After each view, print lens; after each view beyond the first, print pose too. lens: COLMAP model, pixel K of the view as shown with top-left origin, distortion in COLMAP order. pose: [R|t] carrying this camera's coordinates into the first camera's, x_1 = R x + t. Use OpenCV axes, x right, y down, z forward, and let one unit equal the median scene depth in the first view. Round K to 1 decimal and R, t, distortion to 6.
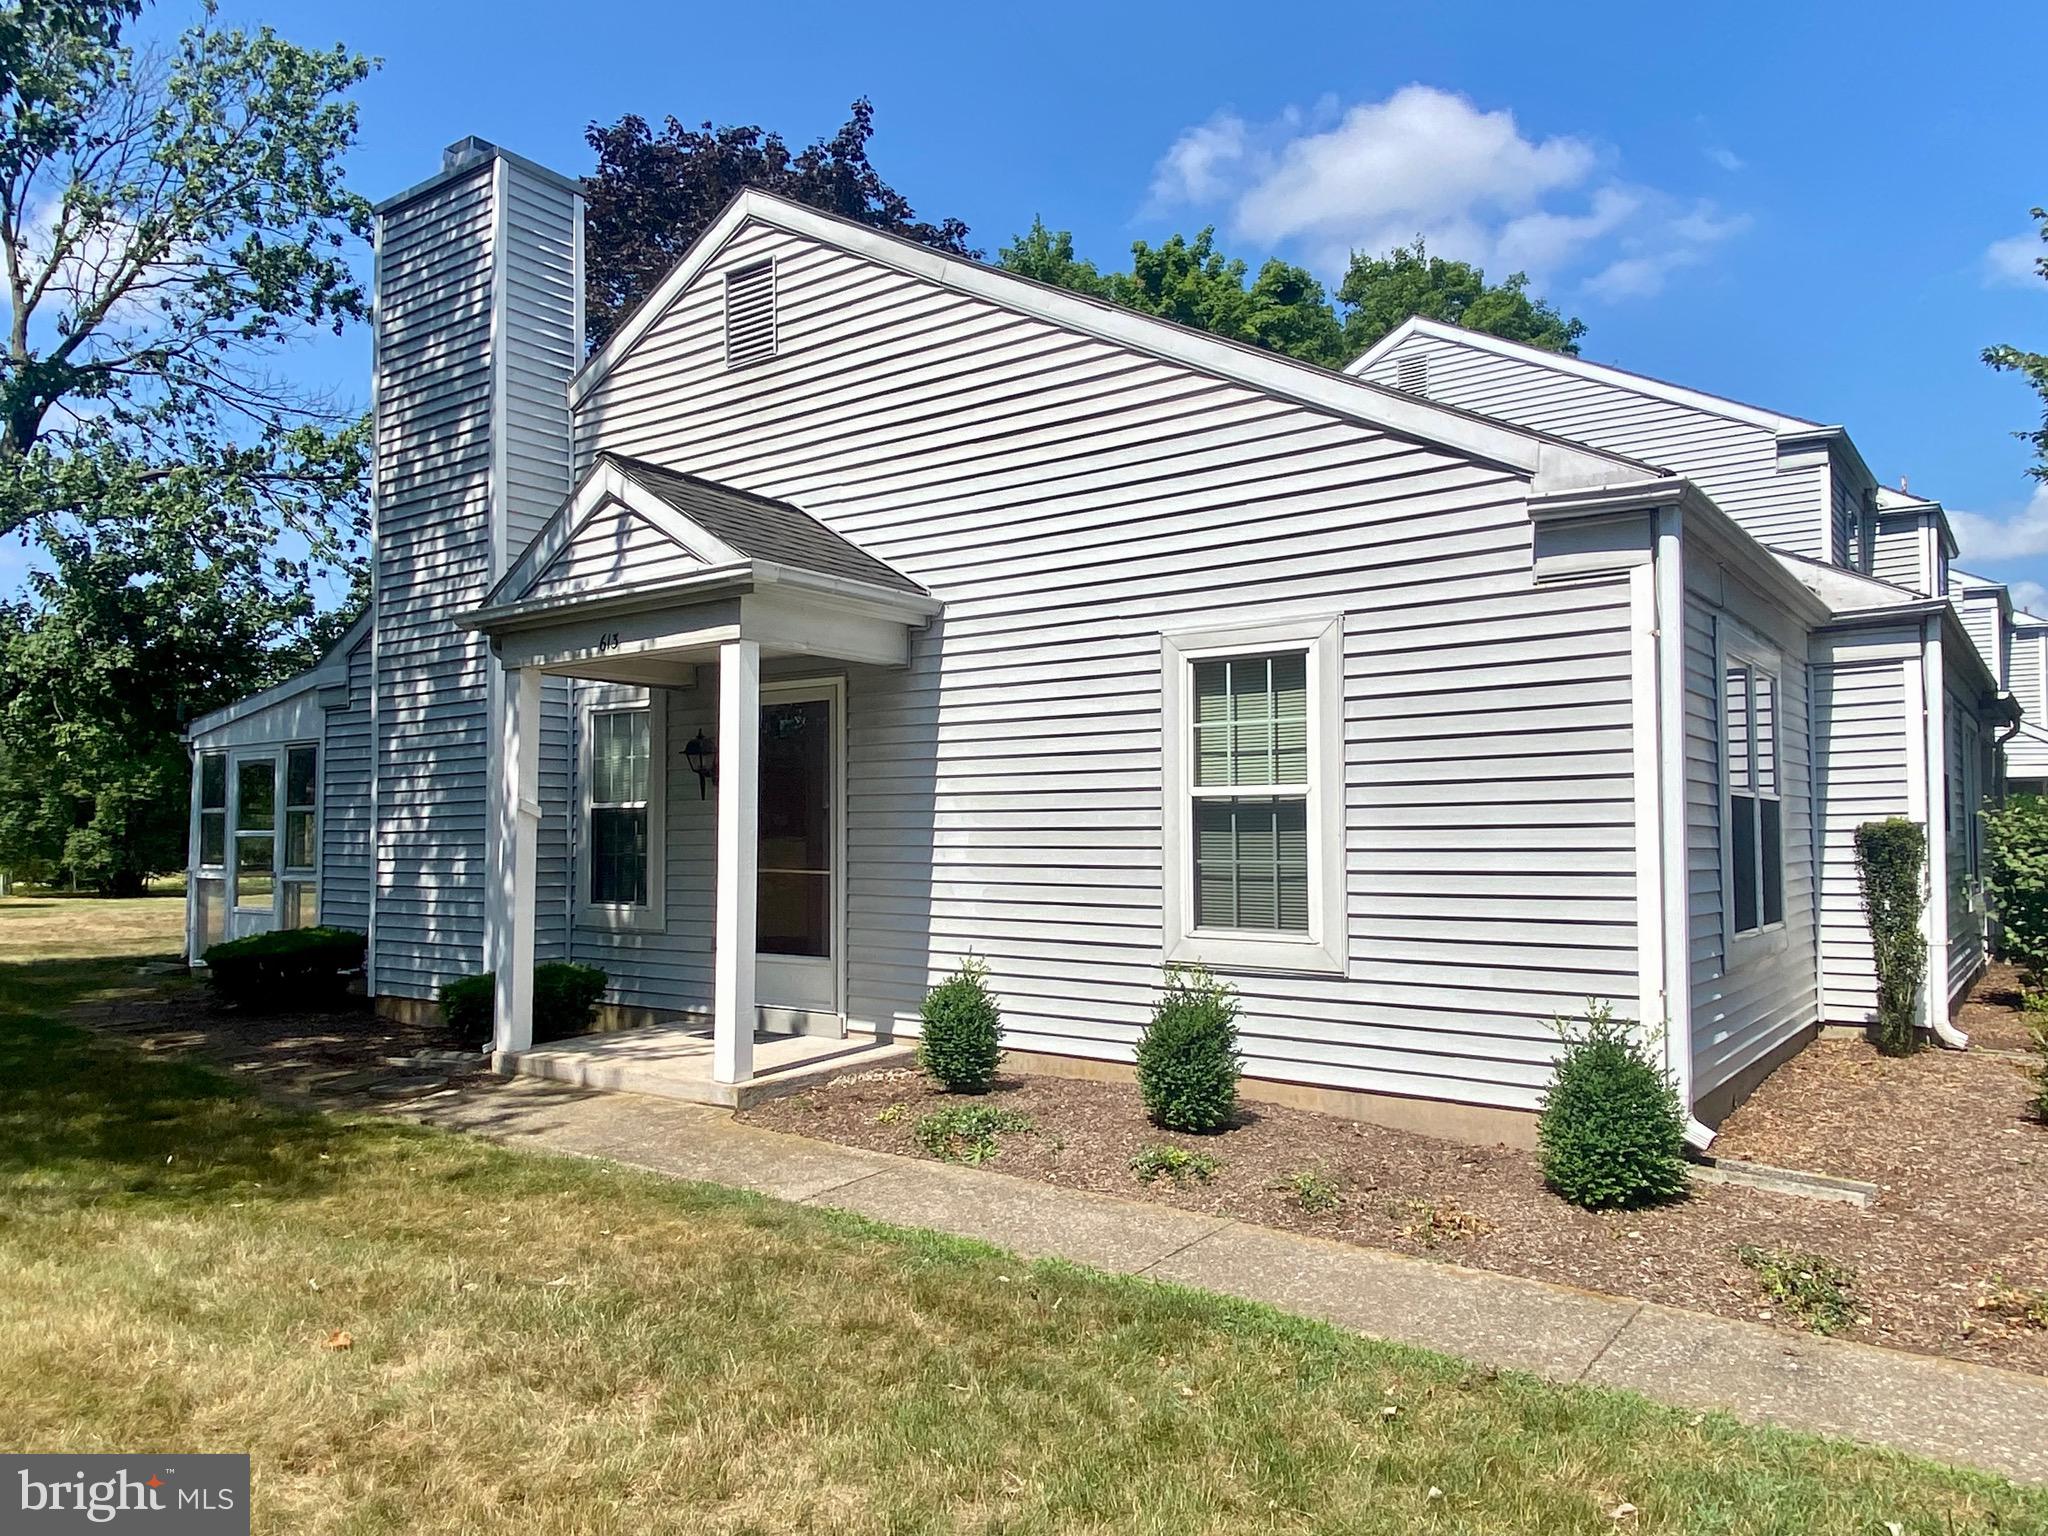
lens RADIAL K [[1402.6, 0, 1028.0], [0, 1402.6, 788.2], [0, 0, 1]] dist [0.037871, -0.004780]
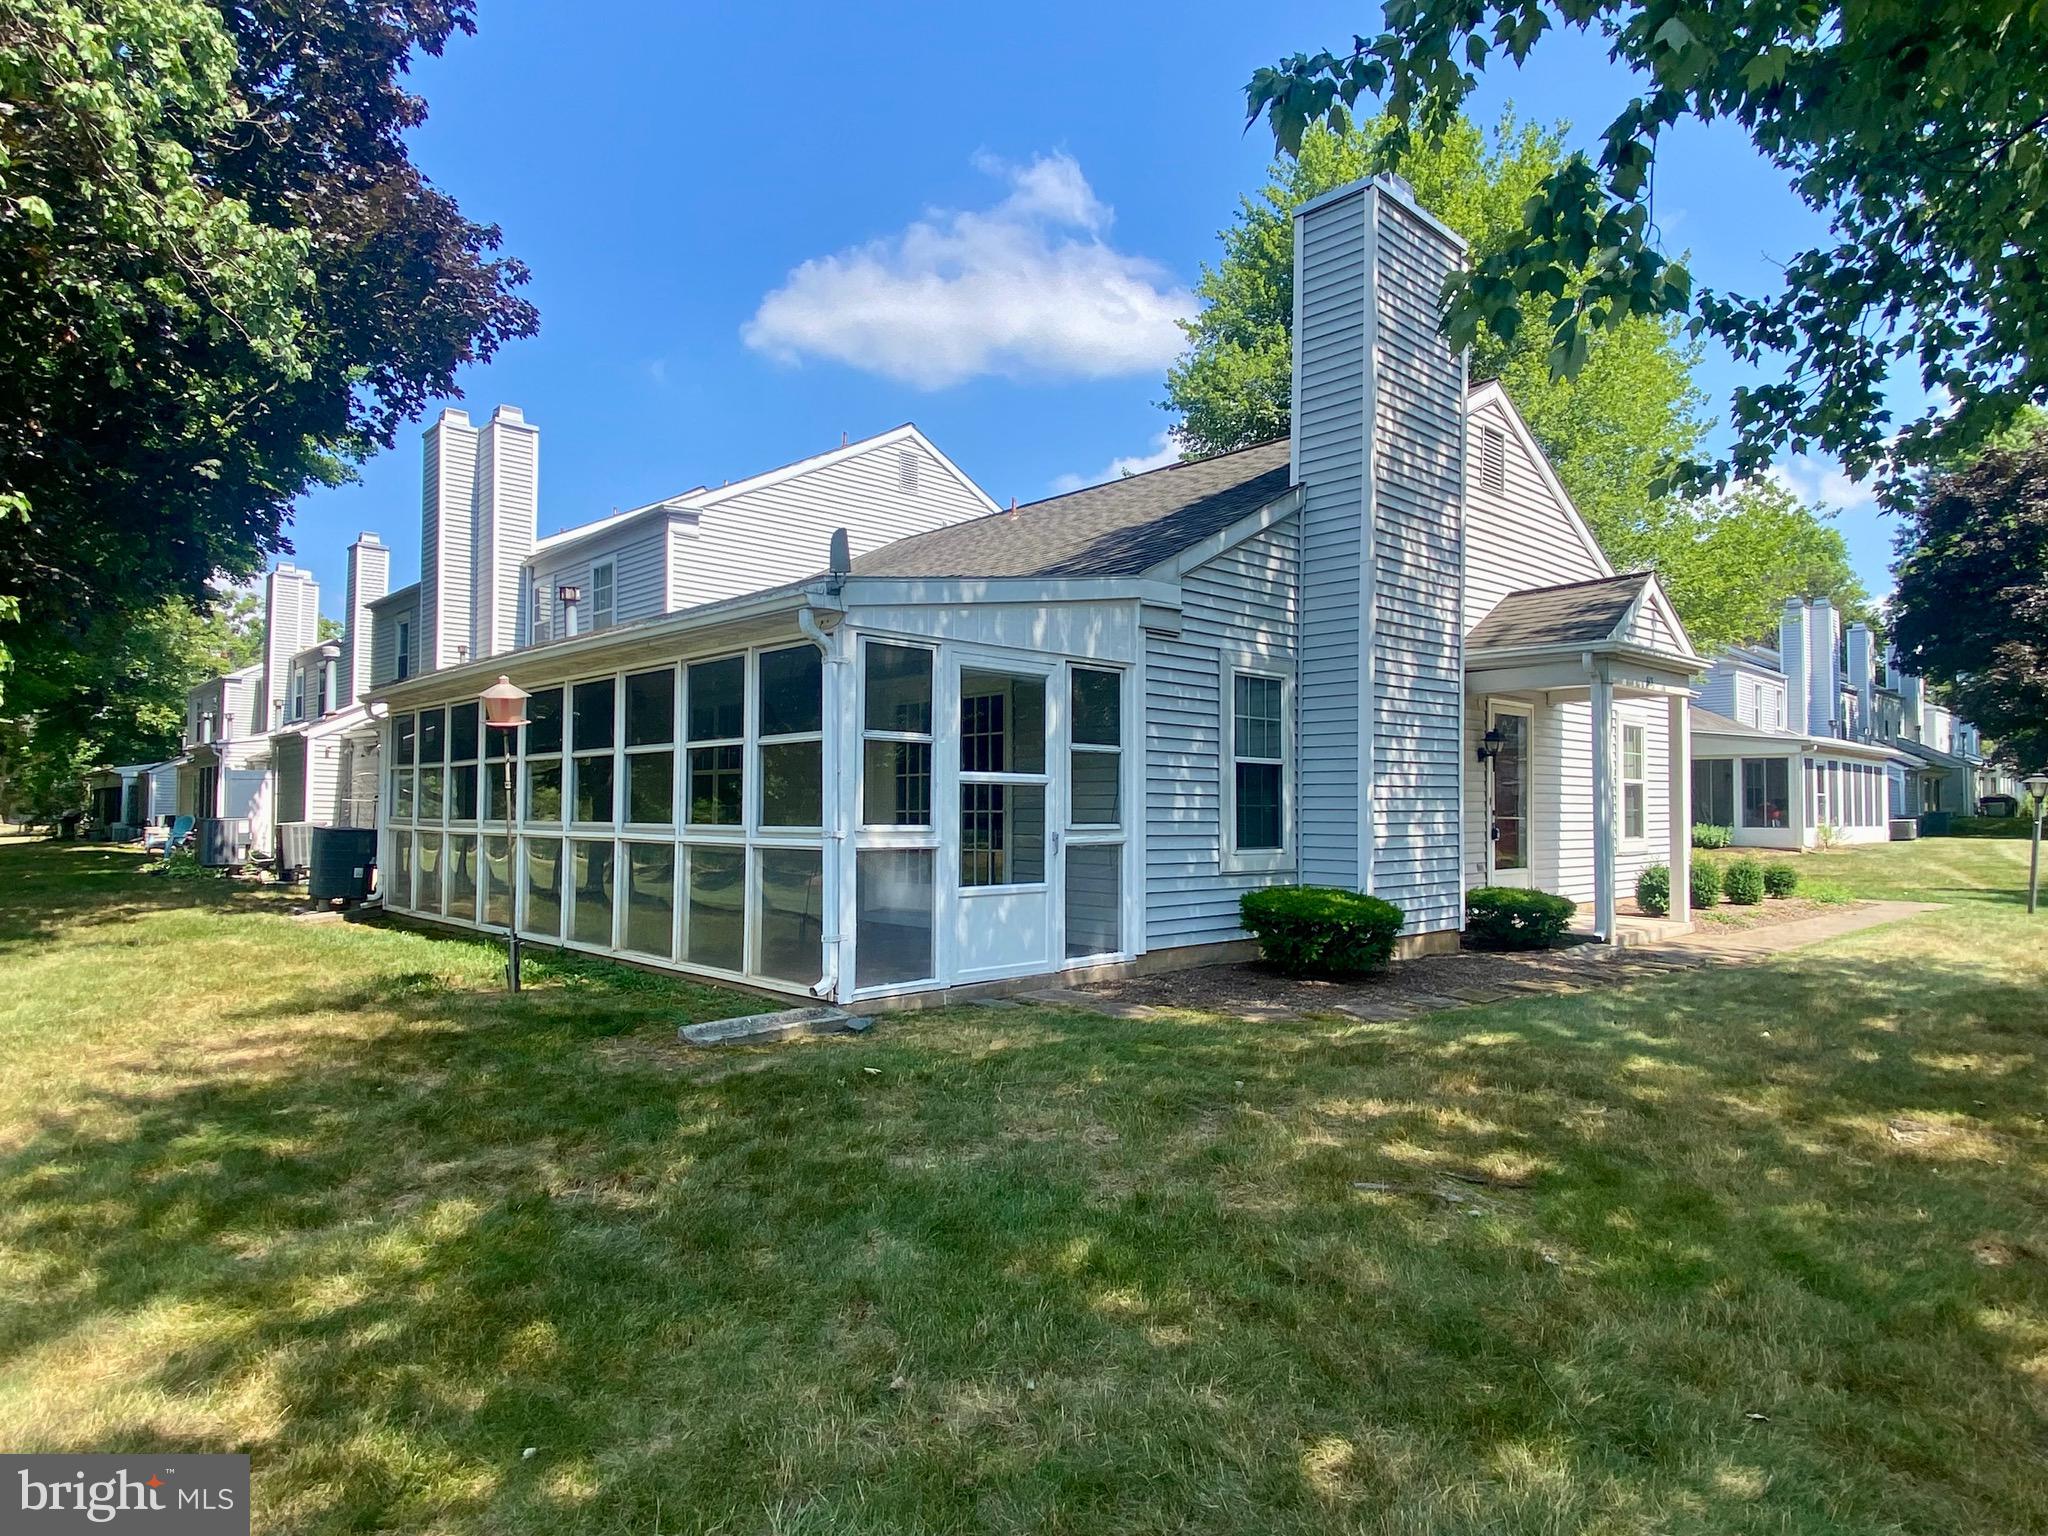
lens RADIAL K [[1170.2, 0, 1016.1], [0, 1170.2, 776.0], [0, 0, 1]] dist [0.062289, -0.013539]
pose [[0.176444, 0.029610, 0.983865, -1.450998], [-0.040113, 0.998933, -0.022870, 0.058149], [-0.983493, -0.035431, 0.177444, 1.176487]]
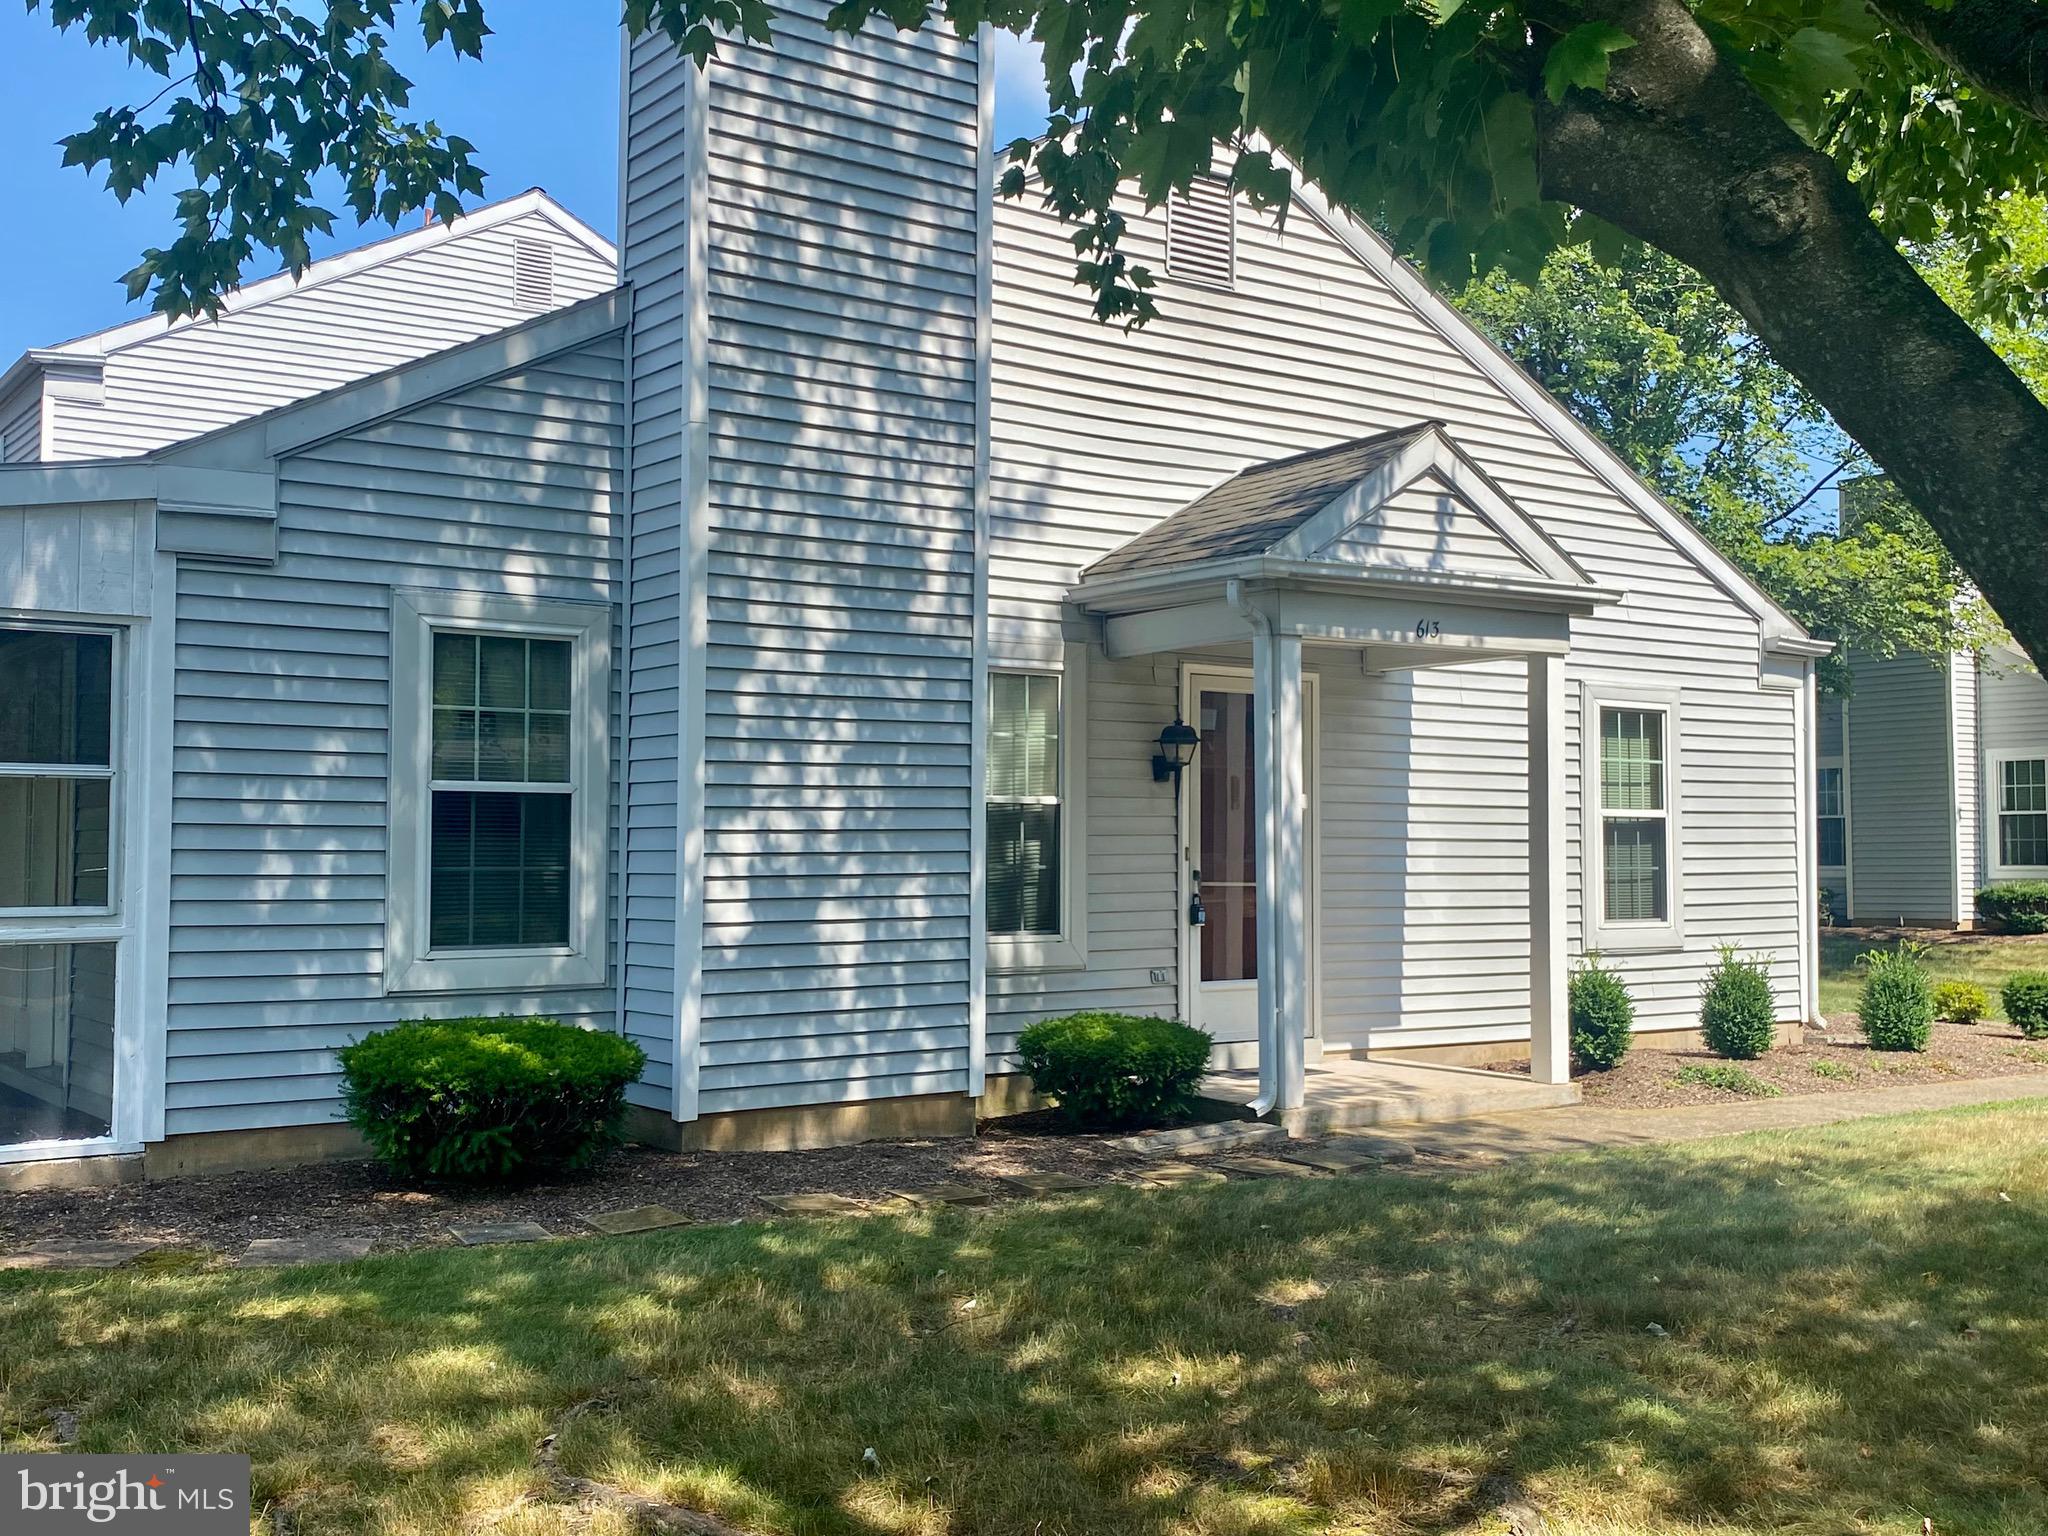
lens RADIAL K [[2101.5, 0, 1005.8], [0, 2101.5, 768.4], [0, 0, 1]] dist [0.072186, 0.000000]
pose [[0.302309, 0.043377, 0.952222, -1.316541], [-0.034340, 0.998811, -0.034597, 0.033197], [-0.952591, -0.022240, 0.303440, 0.665718]]
